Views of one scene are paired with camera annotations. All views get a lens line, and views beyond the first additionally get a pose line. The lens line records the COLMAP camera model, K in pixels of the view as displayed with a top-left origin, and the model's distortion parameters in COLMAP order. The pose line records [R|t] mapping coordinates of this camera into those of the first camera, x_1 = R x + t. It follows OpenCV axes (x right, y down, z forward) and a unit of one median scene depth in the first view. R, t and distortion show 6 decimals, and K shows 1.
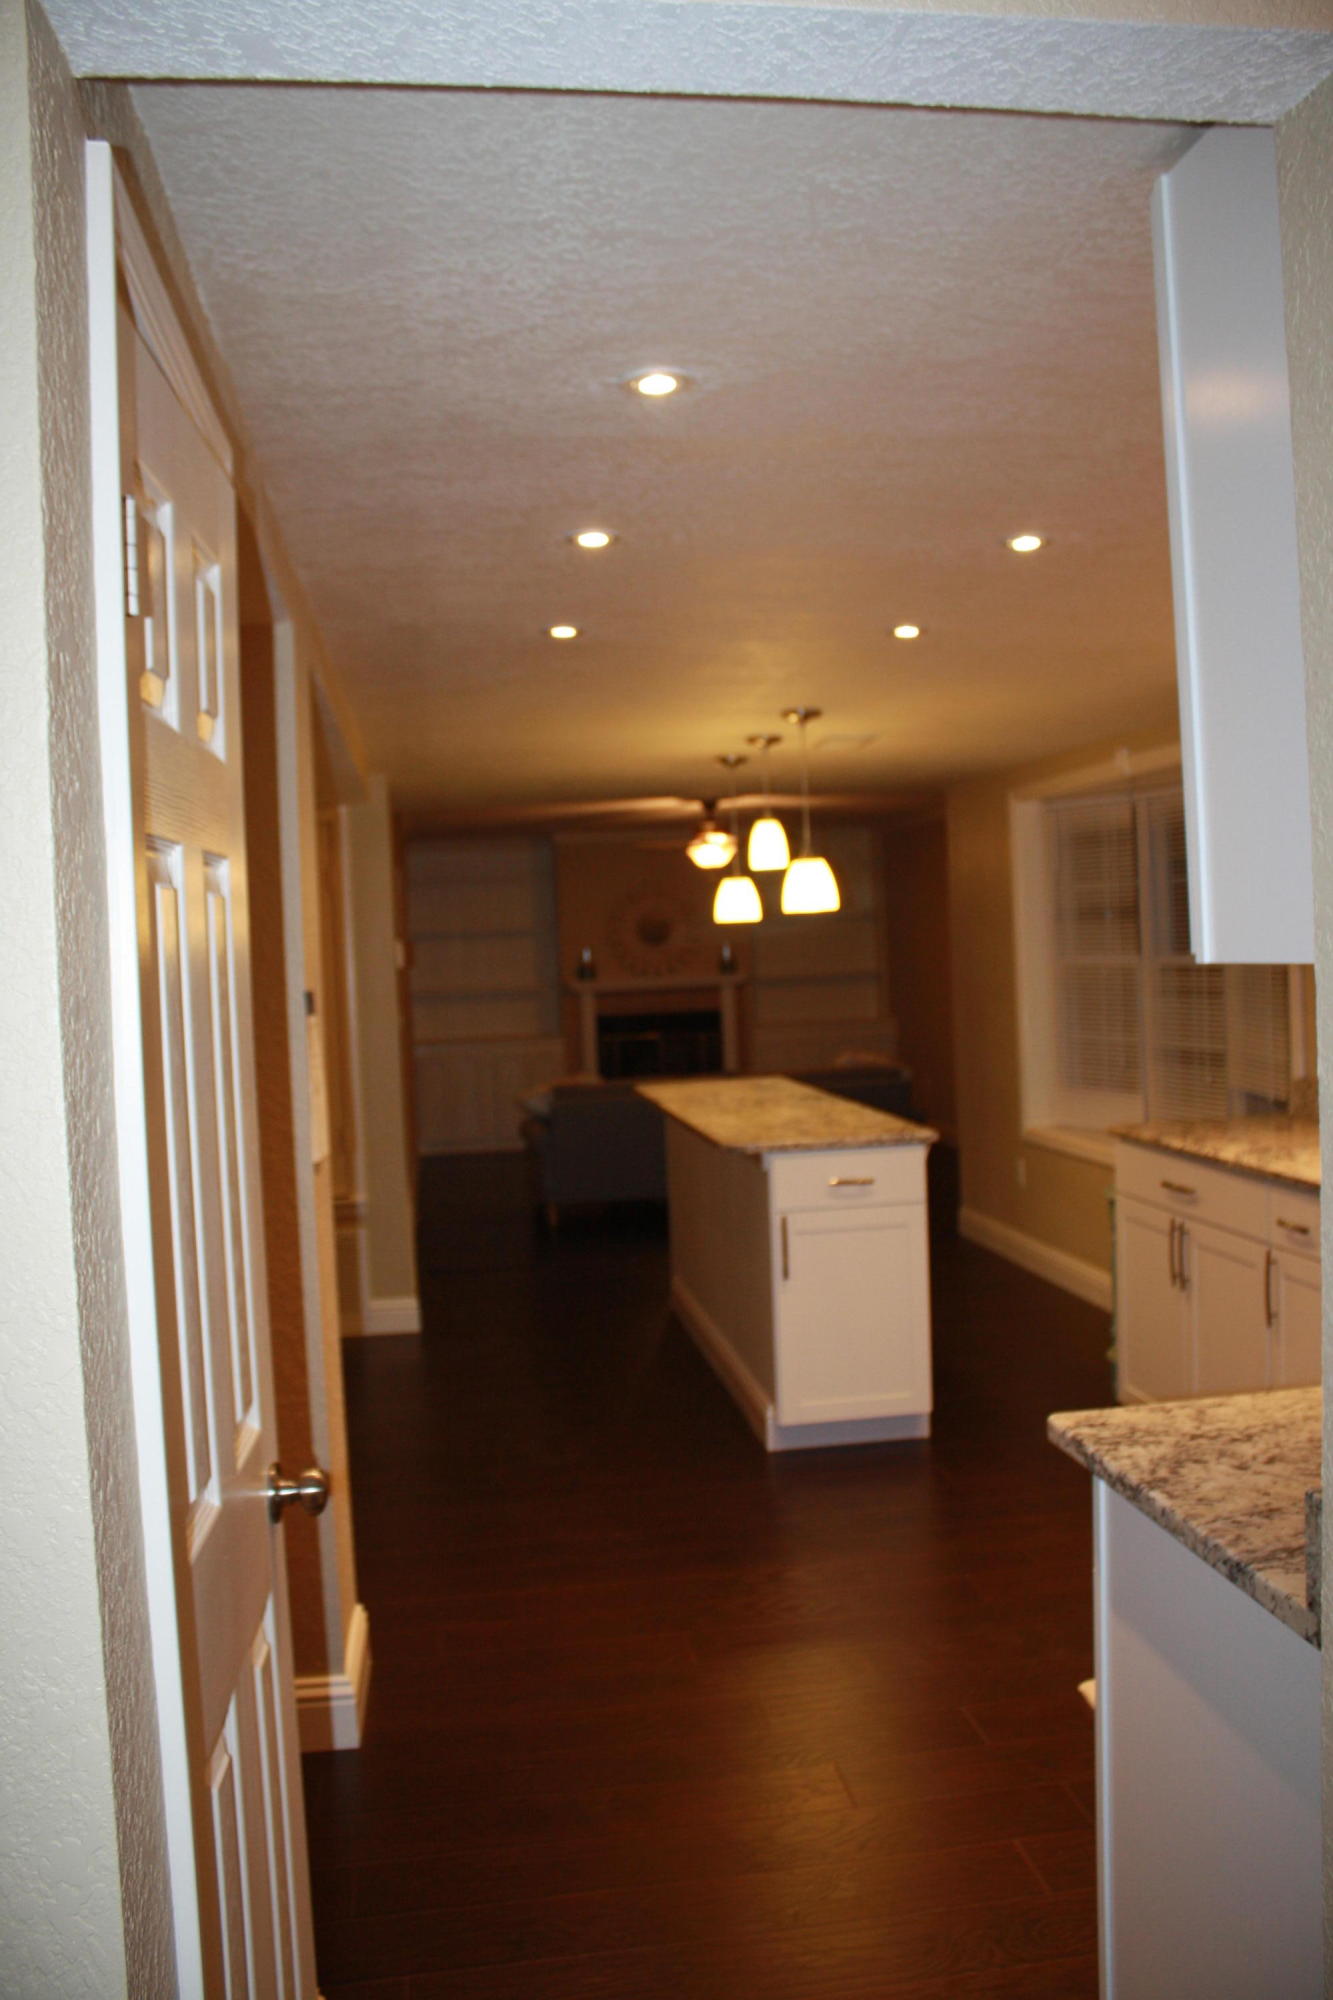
lens RADIAL K [[1684.3, 0, 681.0], [0, 1684.3, 1001.5], [0, 0, 1]] dist [-0.163226, 0.148482]
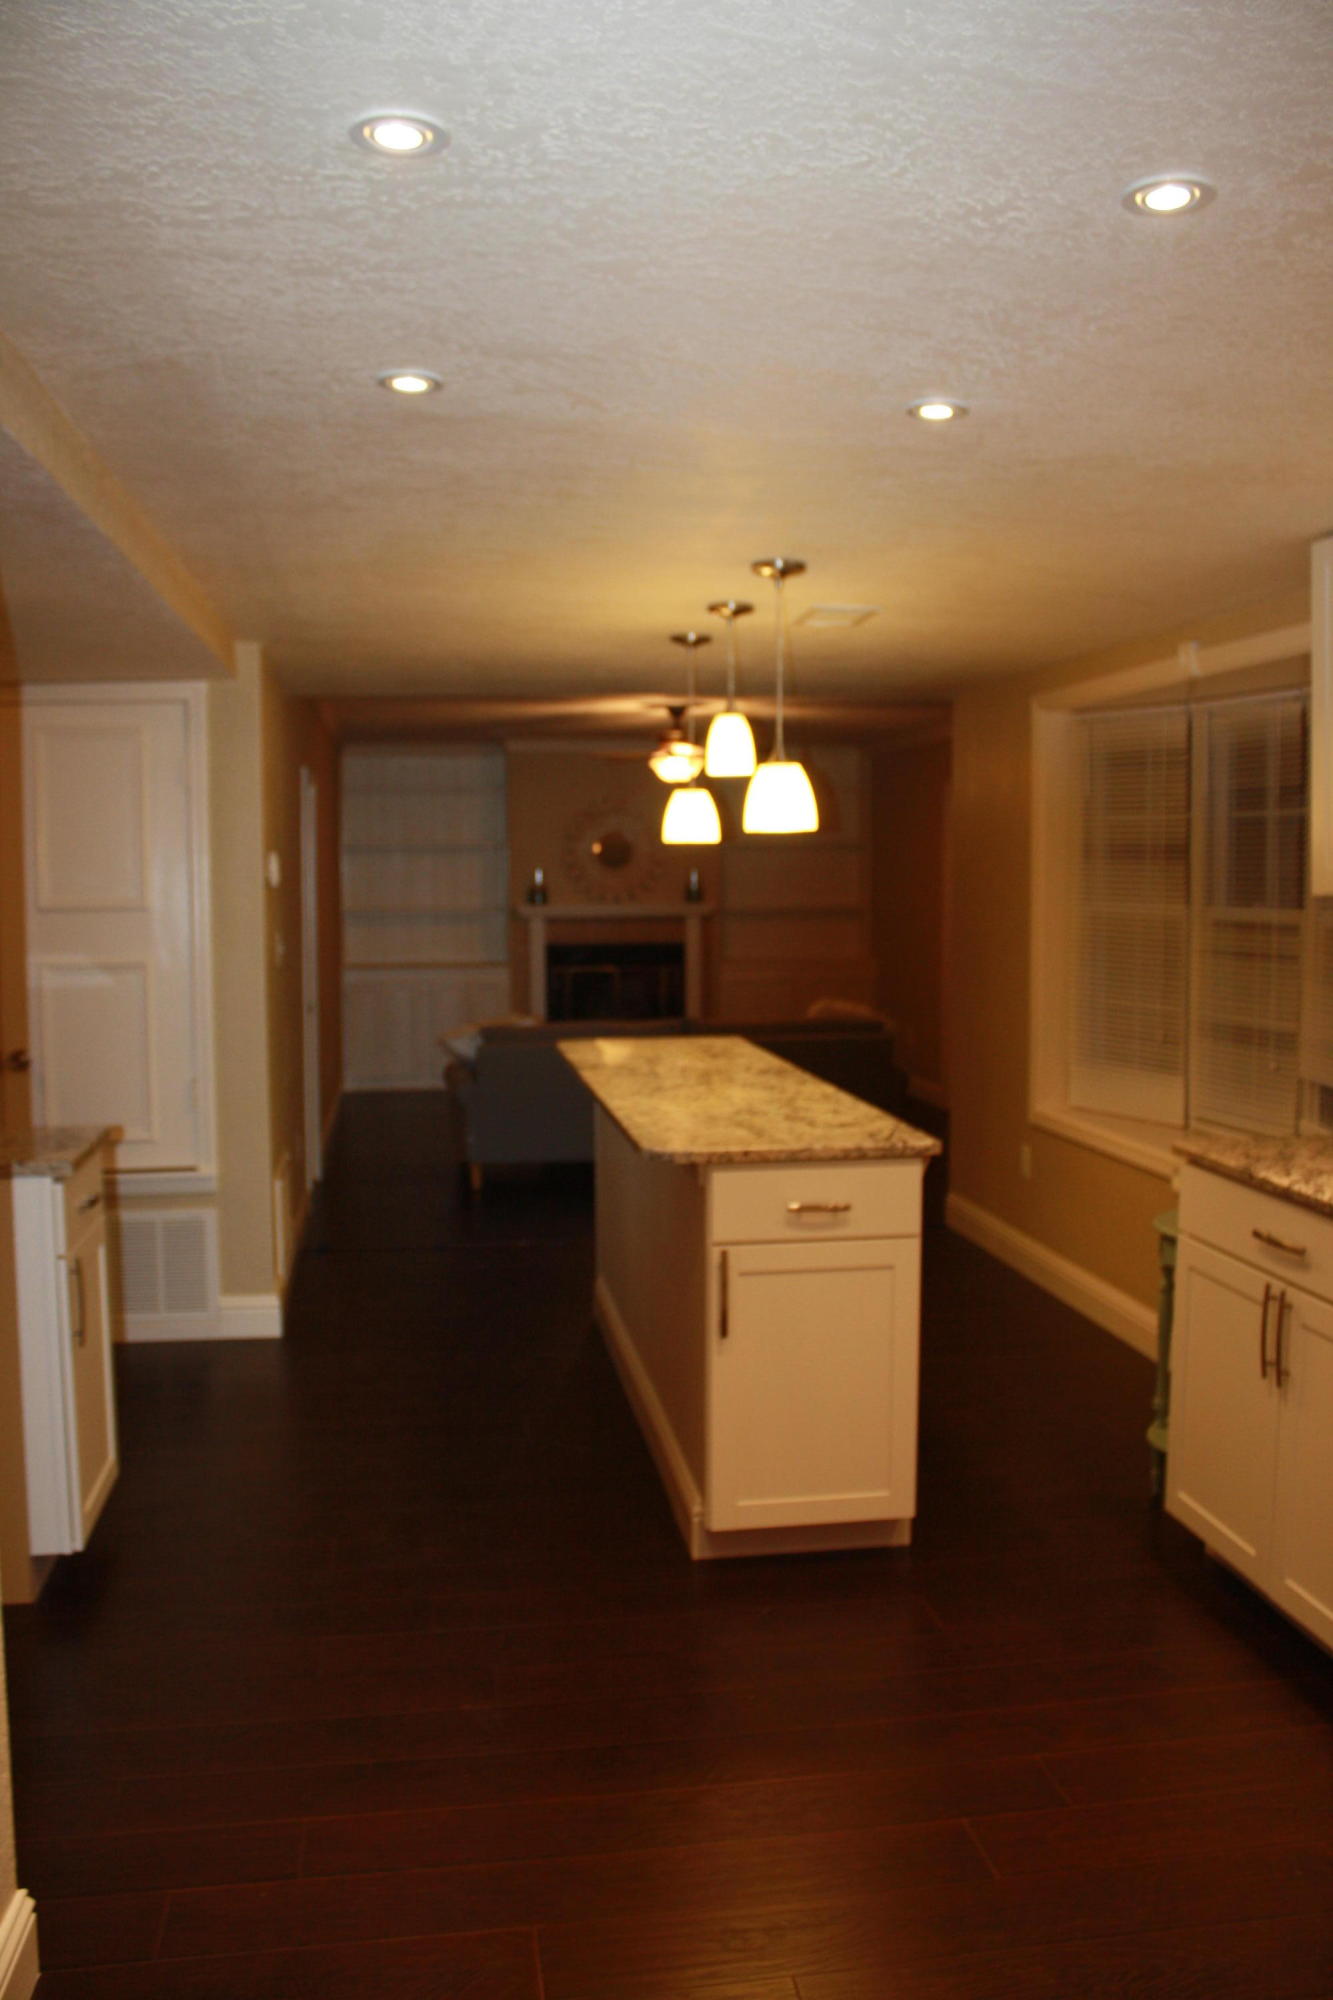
lens RADIAL K [[1684.3, 0, 681.0], [0, 1684.3, 1001.5], [0, 0, 1]] dist [-0.163226, 0.148482]
pose [[0.999169, 0.038014, 0.014685, 0.019884], [-0.038633, 0.998264, 0.044456, -0.007776], [-0.012970, -0.044986, 0.998903, 0.200715]]
